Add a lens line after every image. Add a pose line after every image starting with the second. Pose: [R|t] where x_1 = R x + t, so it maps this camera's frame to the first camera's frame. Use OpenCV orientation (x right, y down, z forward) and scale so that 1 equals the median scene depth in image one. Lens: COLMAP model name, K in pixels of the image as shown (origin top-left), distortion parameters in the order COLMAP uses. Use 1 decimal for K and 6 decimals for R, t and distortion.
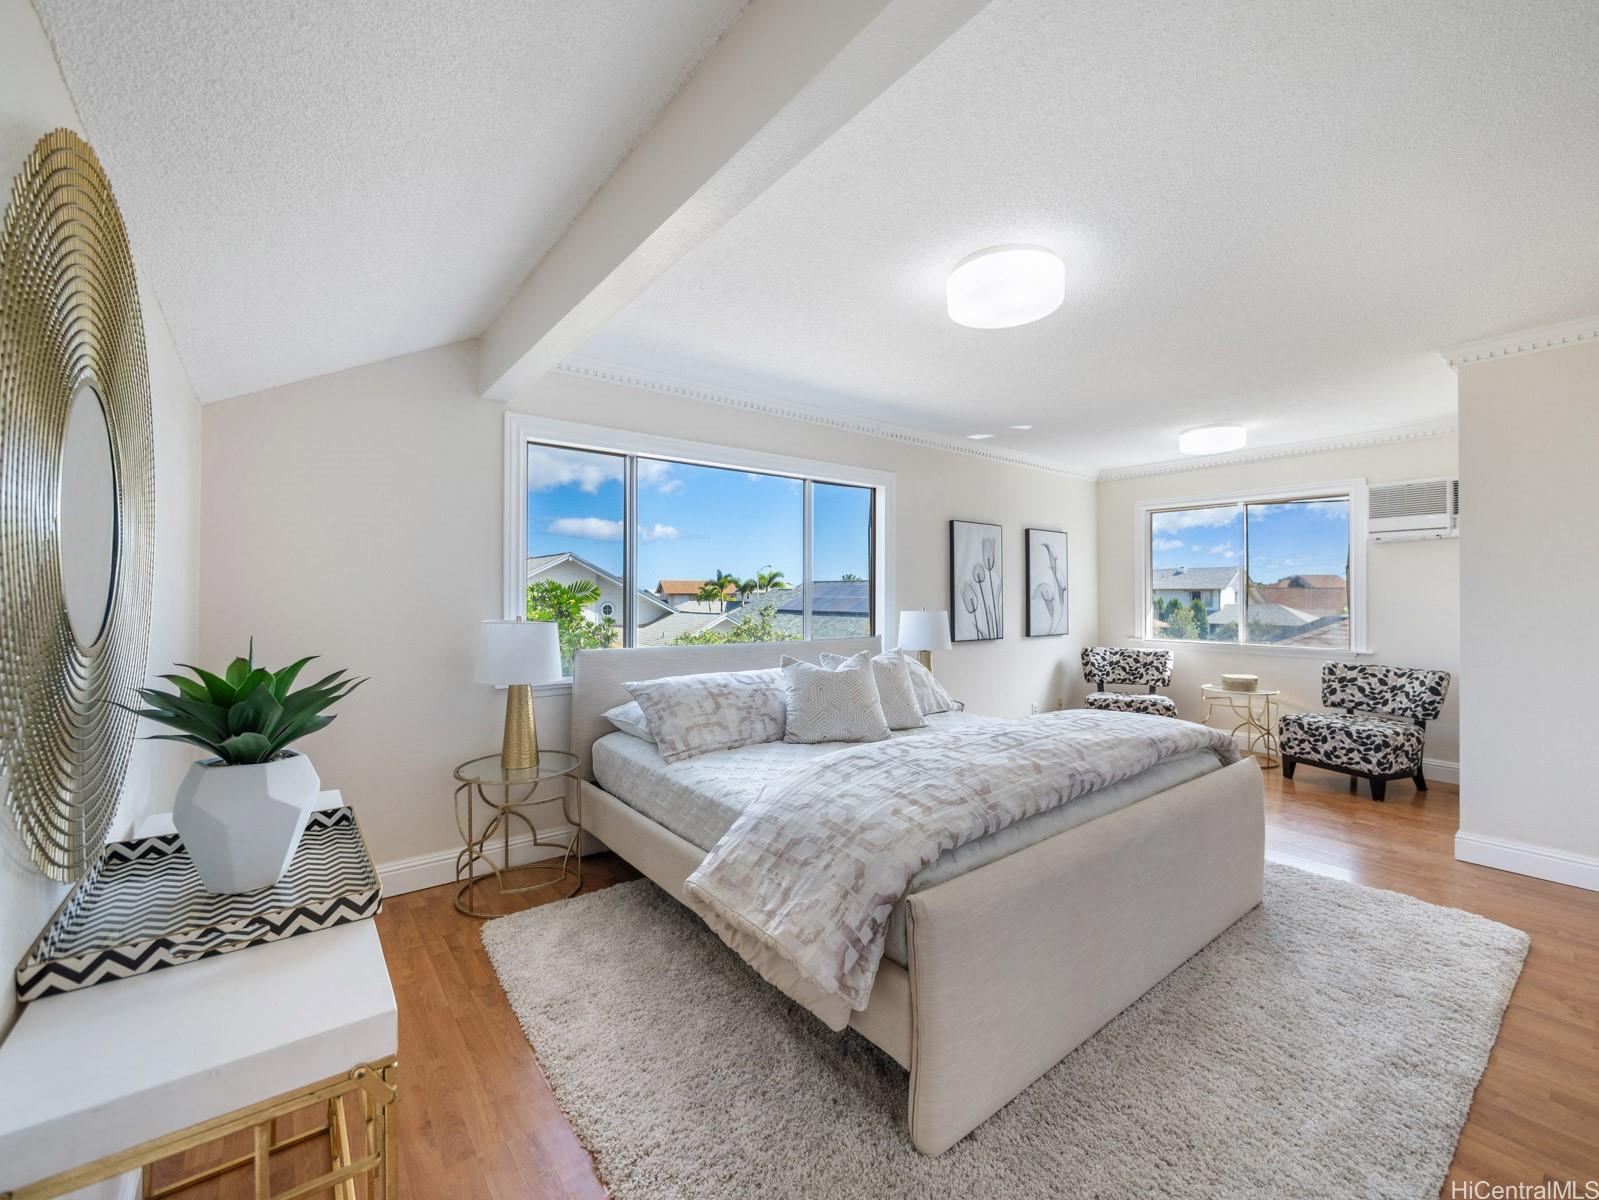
lens RADIAL K [[665.3, 0, 797.3], [0, 665.3, 590.7], [0, 0, 1]] dist [-0.008013, 0.000648]
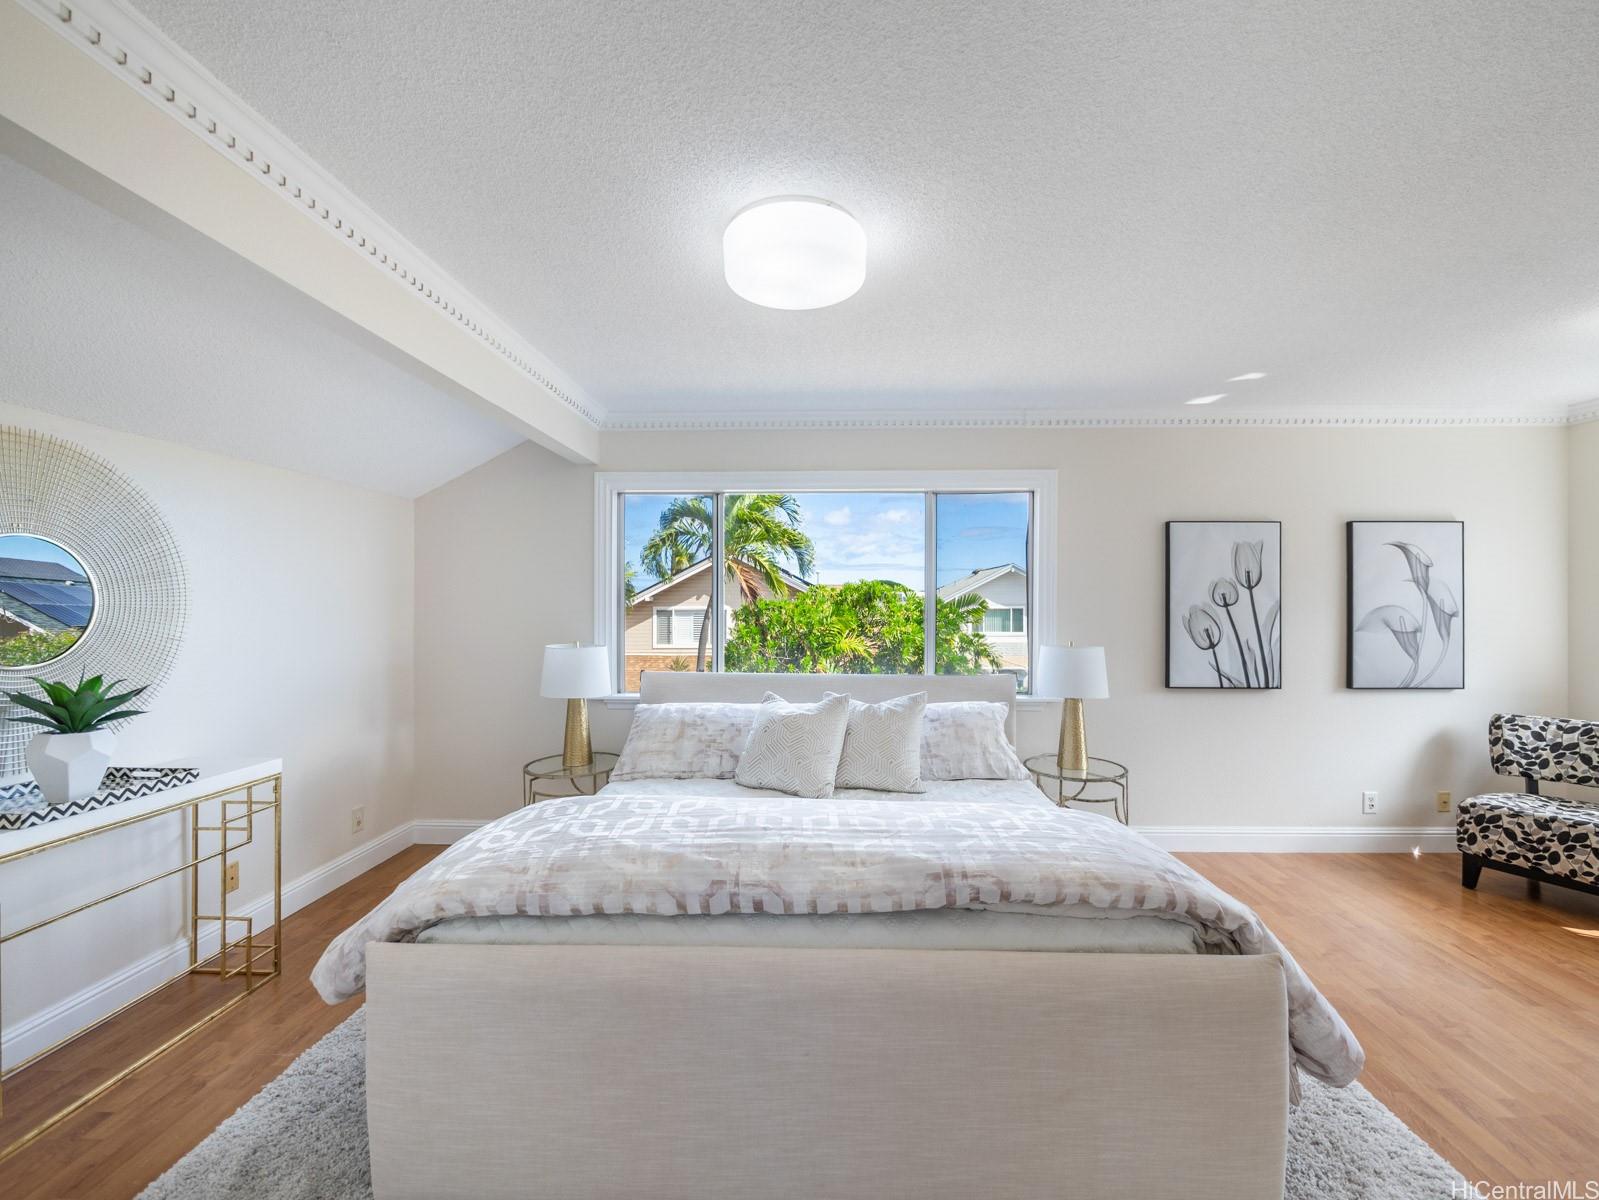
lens RADIAL K [[665.3, 0, 802.6], [0, 665.3, 606.7], [0, 0, 1]] dist [-0.008013, 0.000648]
pose [[0.775898, 0.002867, -0.630852, 0.368743], [0.002692, 0.999966, 0.007856, -0.018500], [0.630853, -0.007794, 0.775863, 0.175158]]
